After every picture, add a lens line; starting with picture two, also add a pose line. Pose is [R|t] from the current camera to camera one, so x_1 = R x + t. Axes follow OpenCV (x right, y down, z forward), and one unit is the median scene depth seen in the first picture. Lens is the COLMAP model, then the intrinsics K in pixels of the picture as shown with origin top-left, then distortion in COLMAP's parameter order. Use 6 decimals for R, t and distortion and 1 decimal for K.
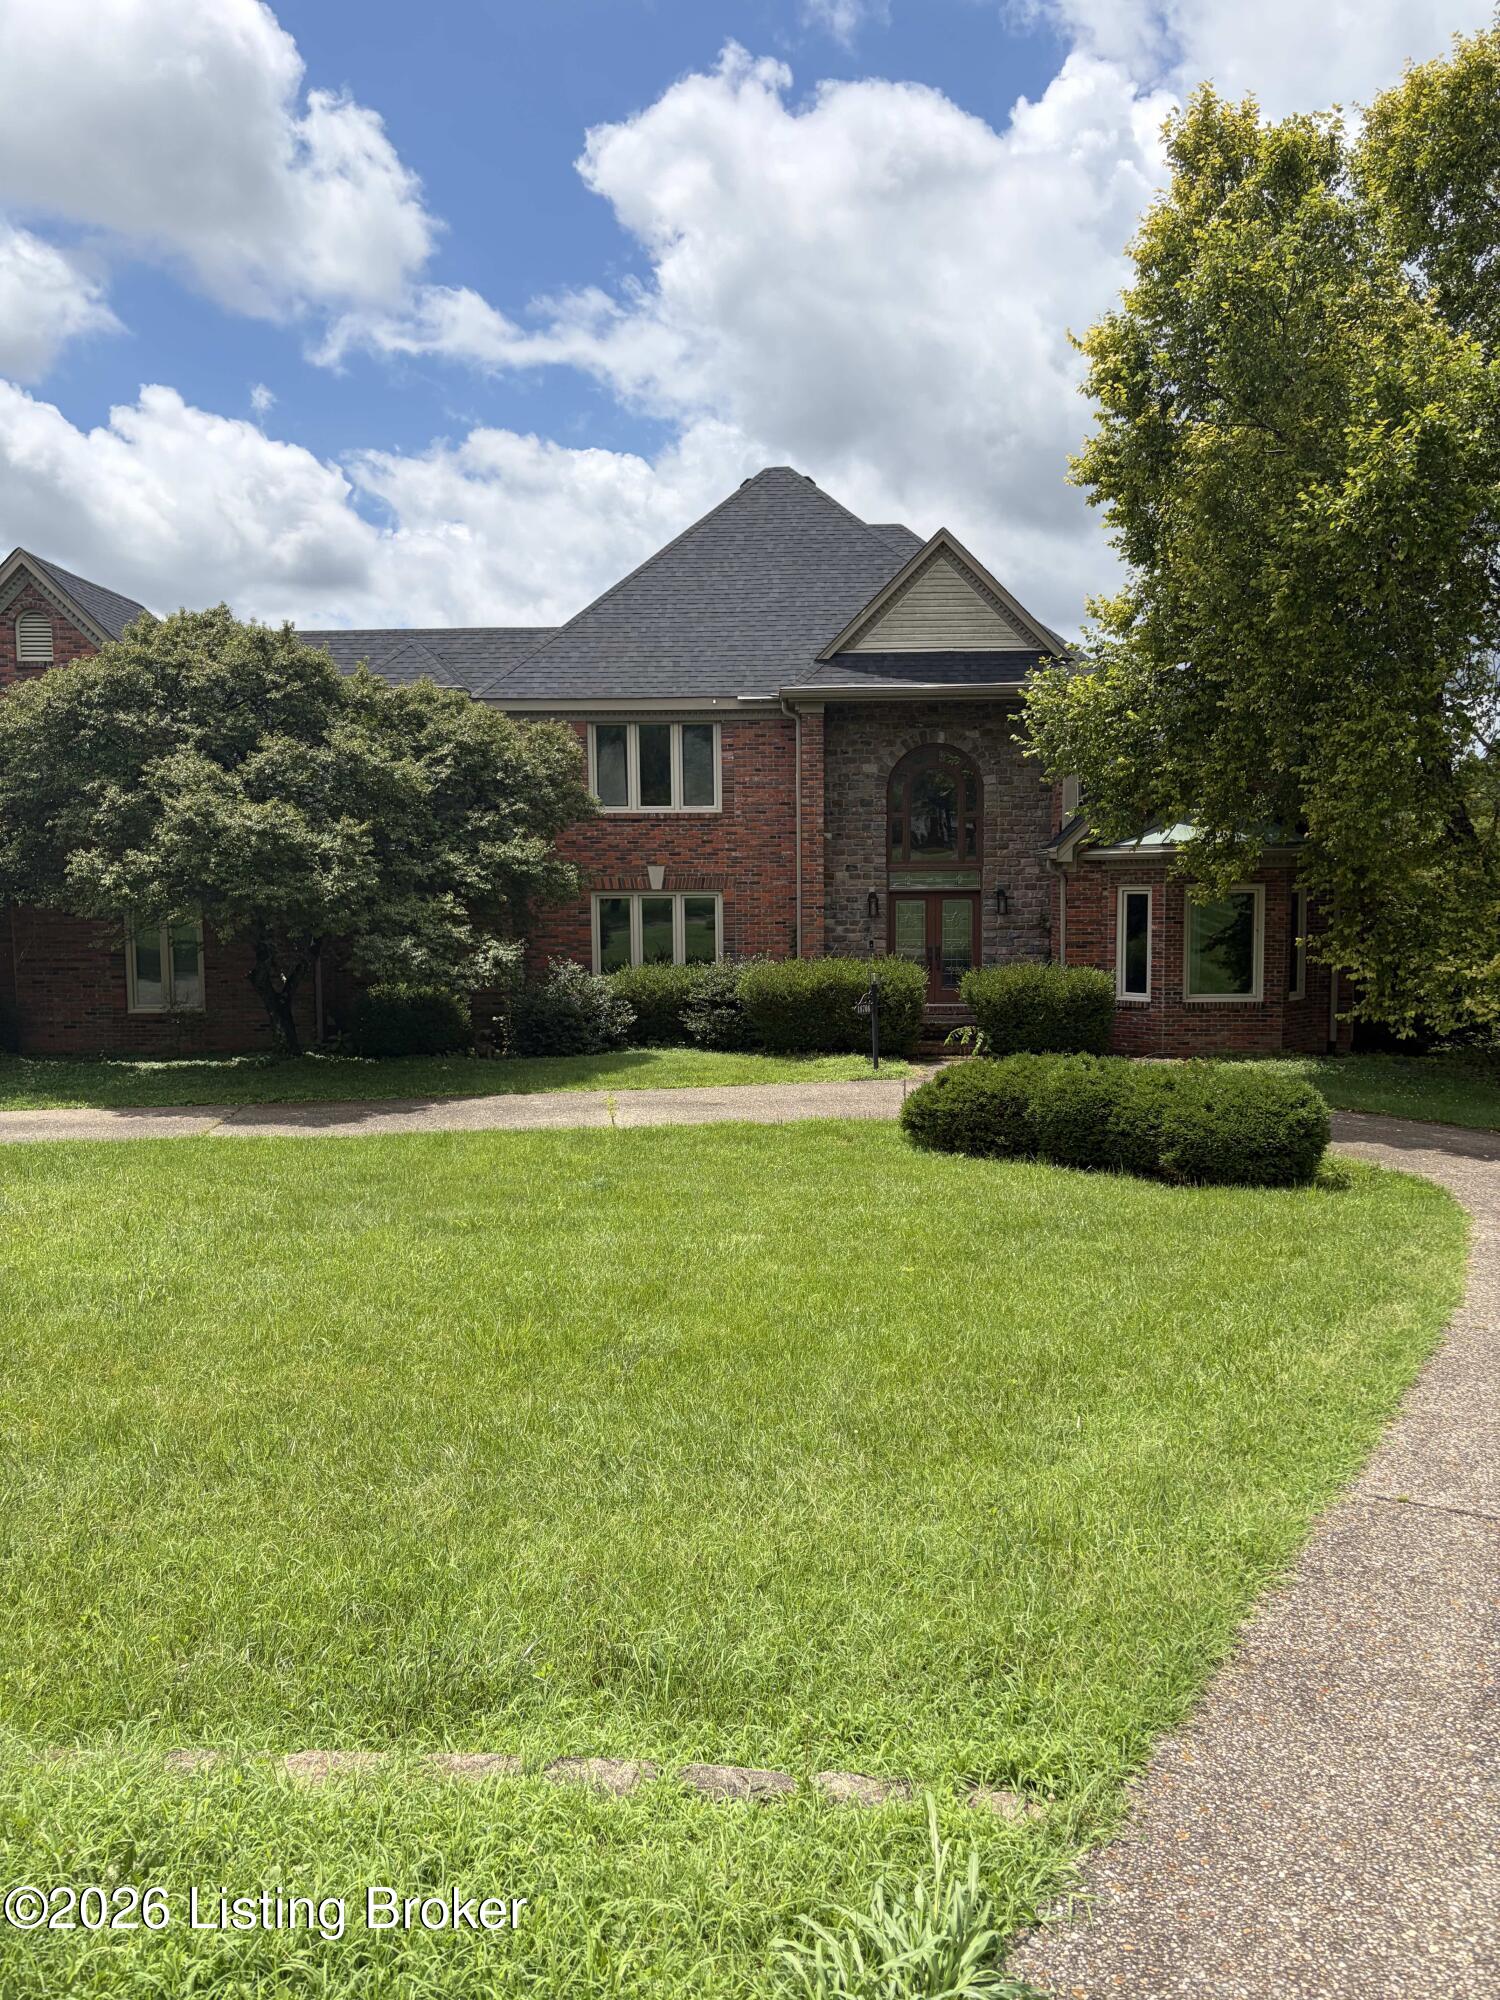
lens RADIAL K [[1461.2, 0, 736.5], [0, 1461.2, 1030.8], [0, 0, 1]] dist [0.077154, -0.117786]
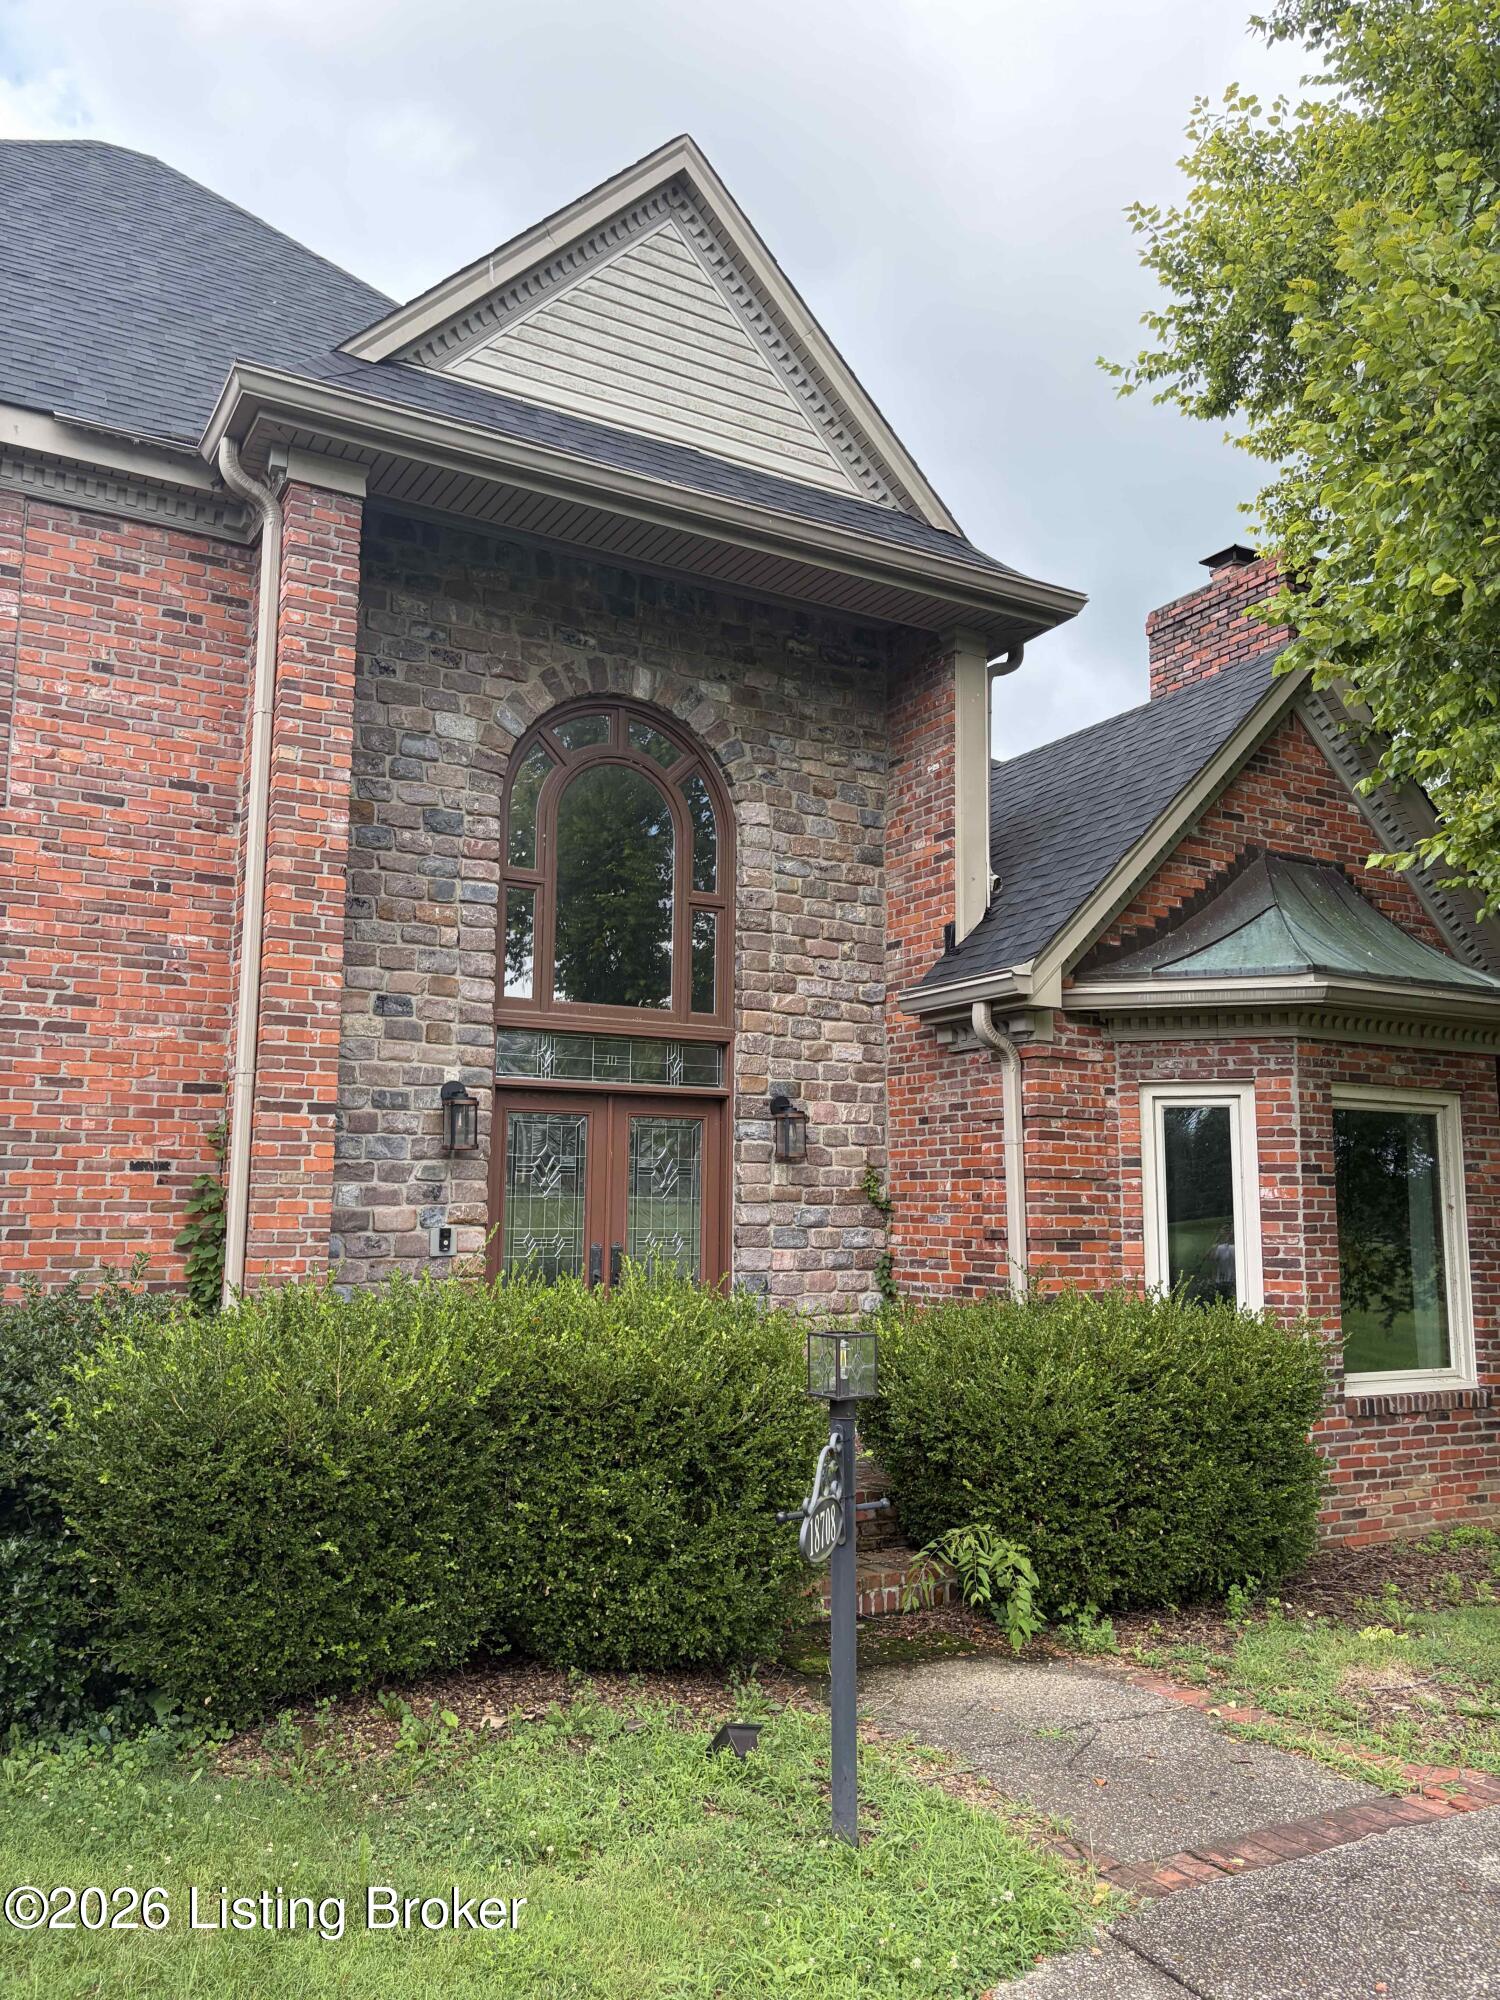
lens RADIAL K [[1461.2, 0, 736.5], [0, 1461.2, 1030.8], [0, 0, 1]] dist [0.077154, -0.117786]
pose [[0.857542, 0.080651, 0.508053, -0.022733], [0.035335, 0.976065, -0.214588, -0.032193], [-0.513199, 0.201970, 0.834167, 0.688510]]
